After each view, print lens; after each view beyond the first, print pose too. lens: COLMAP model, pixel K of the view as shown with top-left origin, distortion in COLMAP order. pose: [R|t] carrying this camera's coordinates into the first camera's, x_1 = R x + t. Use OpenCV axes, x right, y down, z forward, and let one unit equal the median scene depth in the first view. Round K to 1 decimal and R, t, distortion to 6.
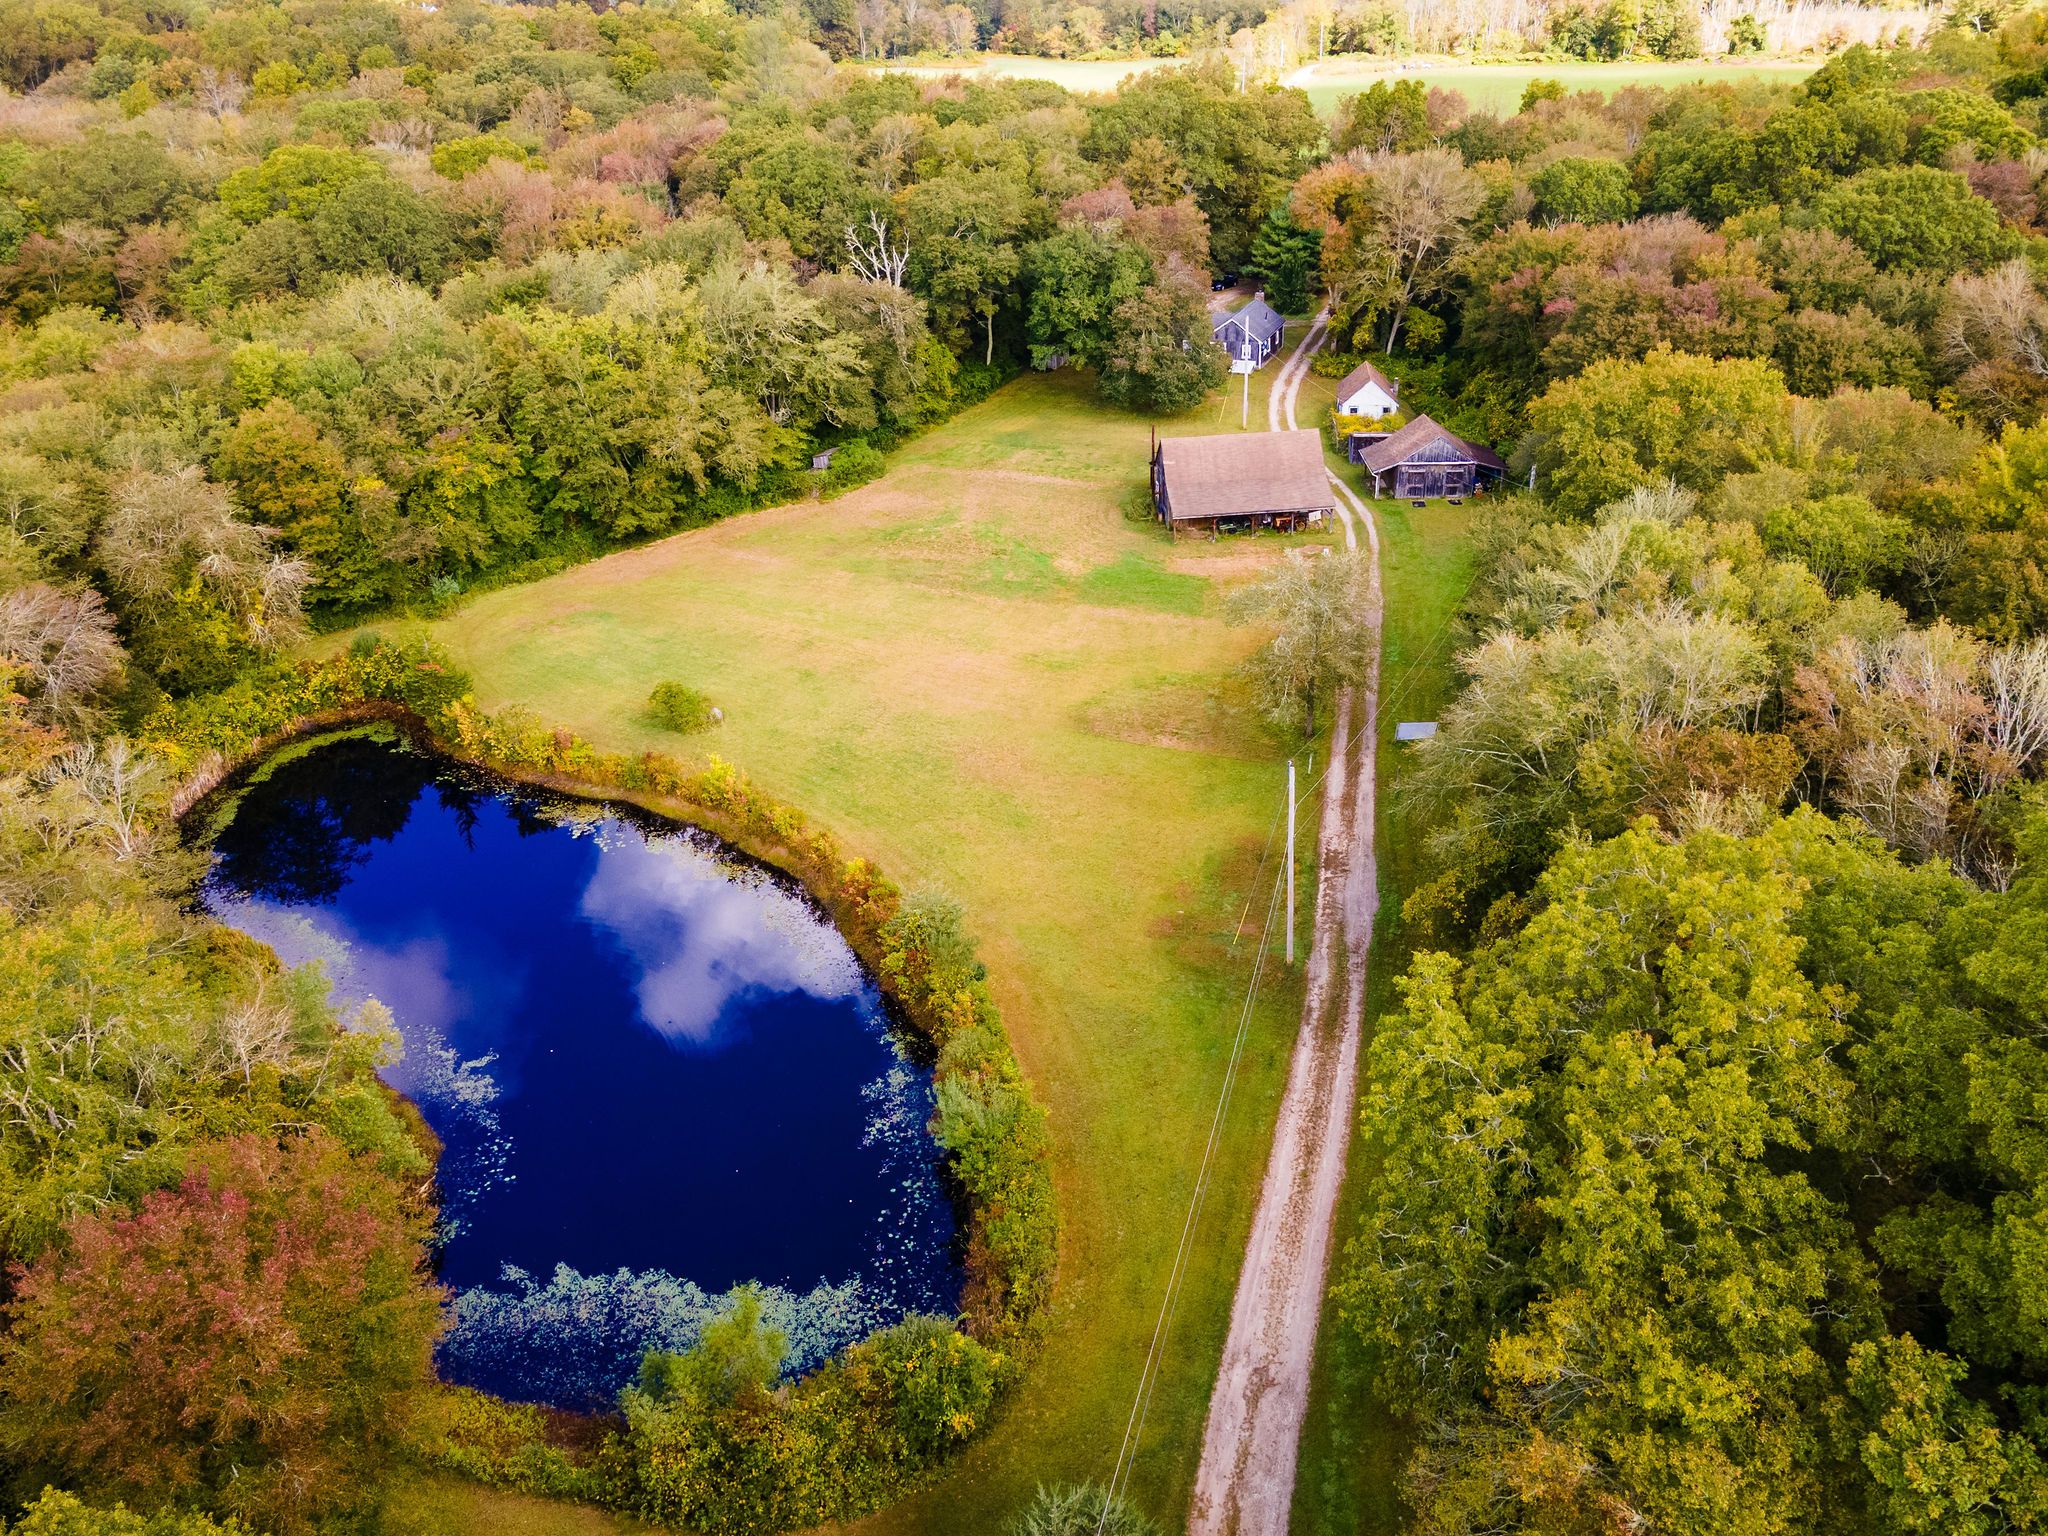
lens RADIAL K [[1574.8, 0, 1019.4], [0, 1574.8, 789.0], [0, 0, 1]] dist [0.026625, 0.000061]
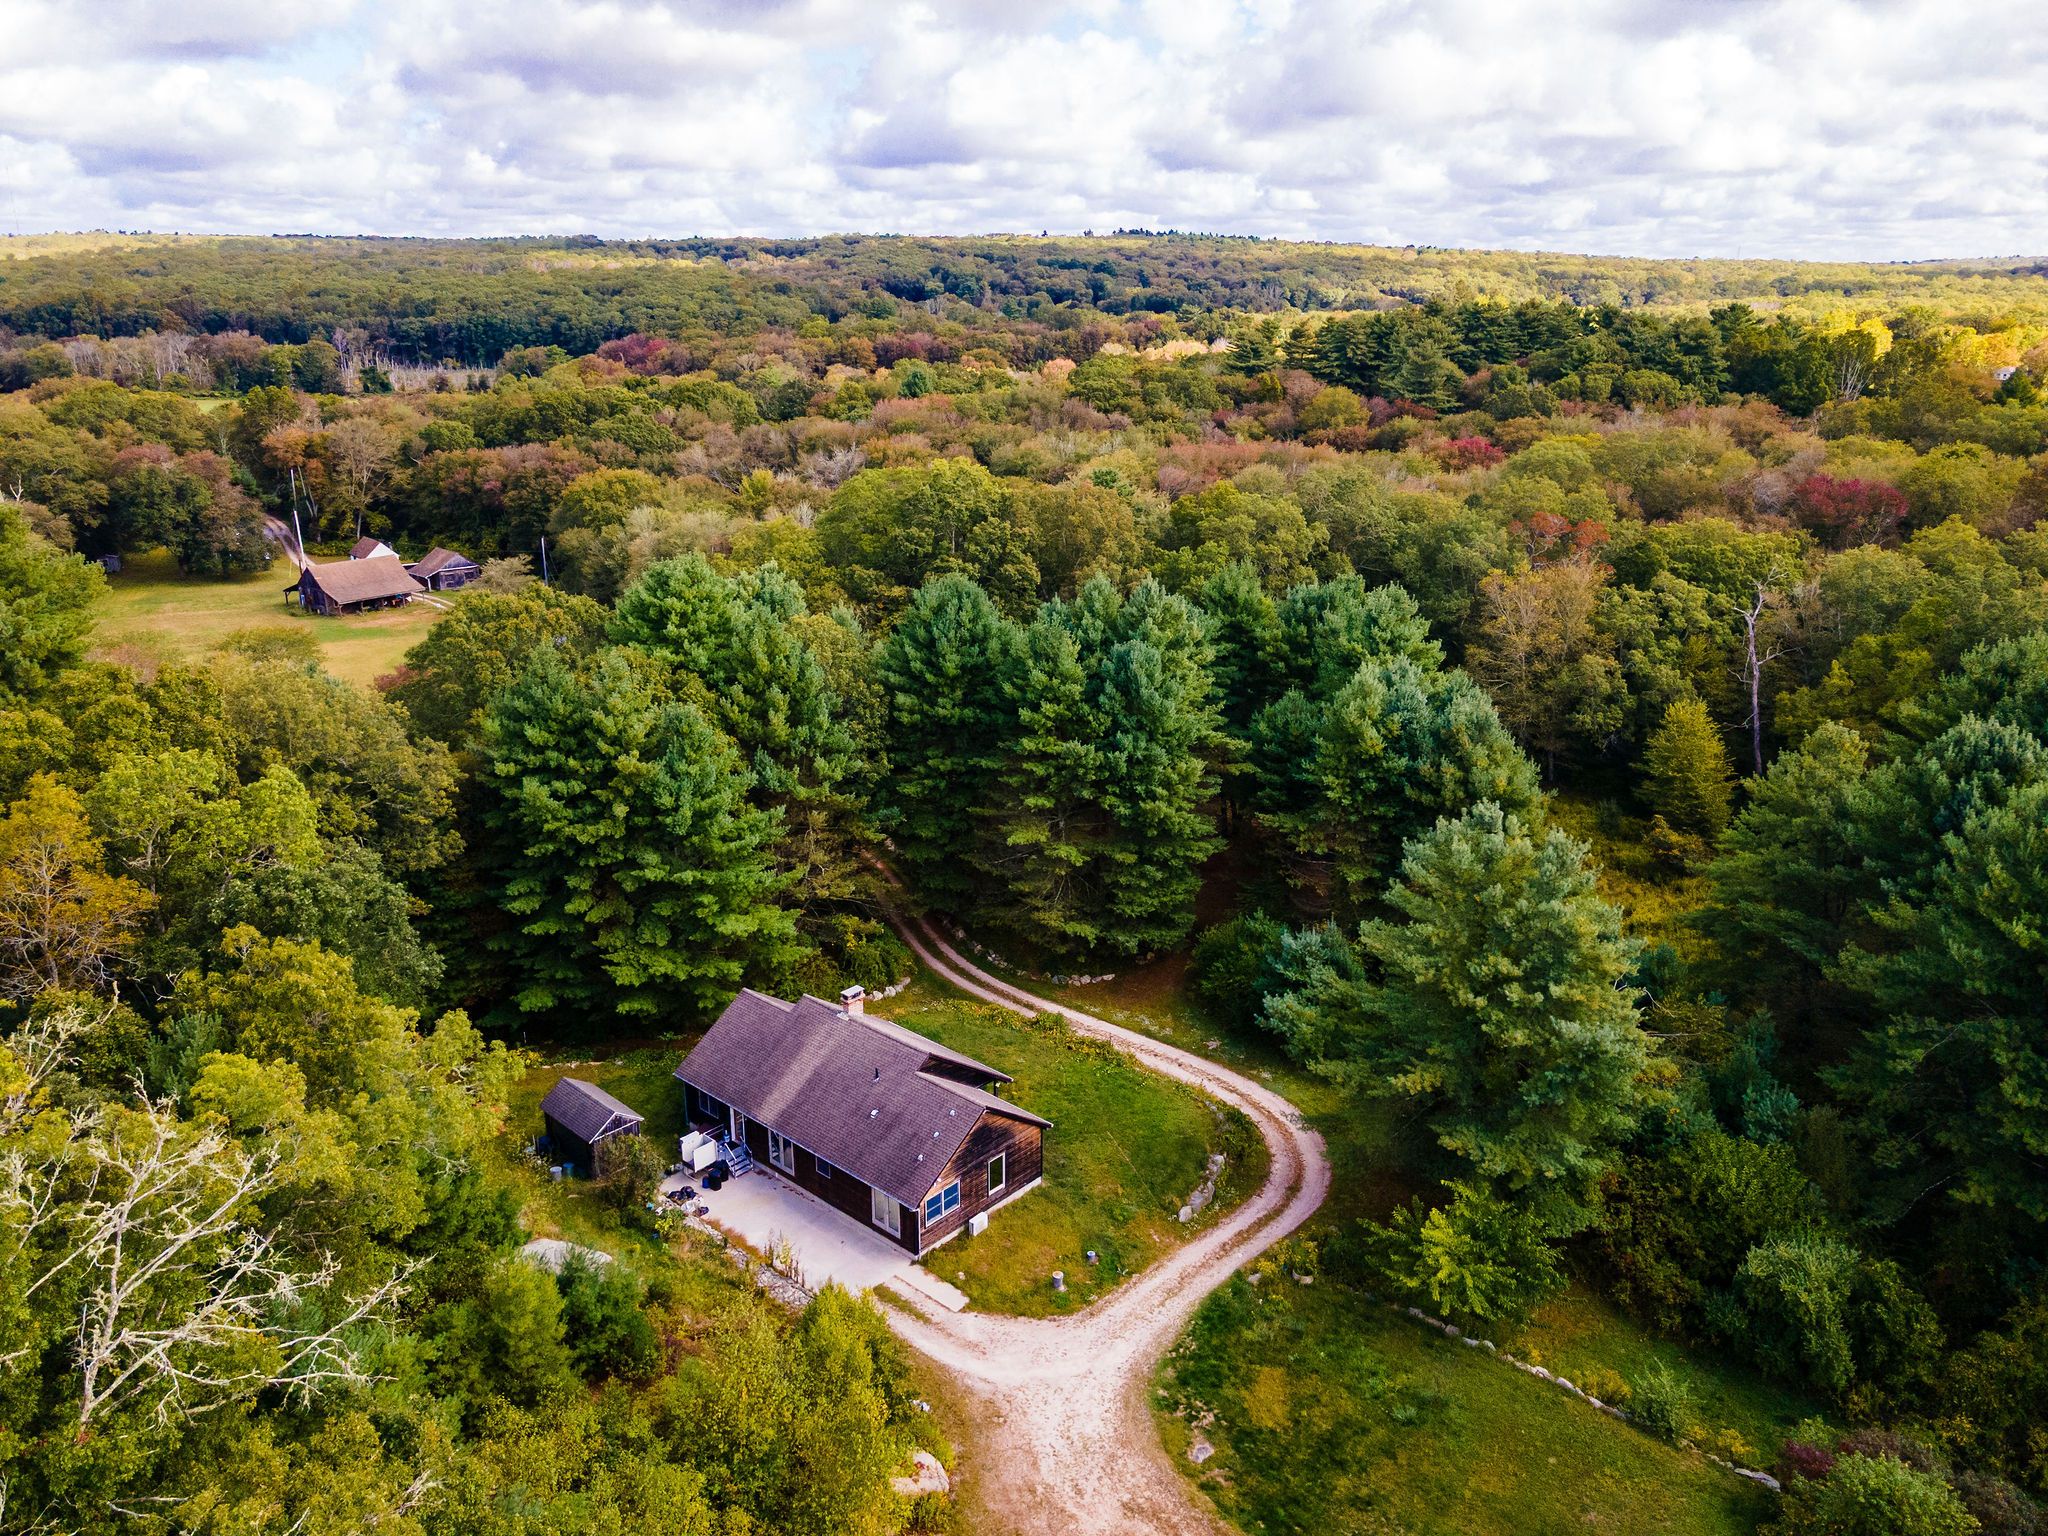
lens RADIAL K [[1508.7, 0, 1027.4], [0, 1508.7, 790.4], [0, 0, 1]] dist [0.008077, 0.063877]
pose [[0.657099, -0.202105, 0.726205, -0.535872], [0.335872, 0.940969, -0.042036, 0.281506], [-0.674841, 0.271534, 0.686192, -0.486921]]
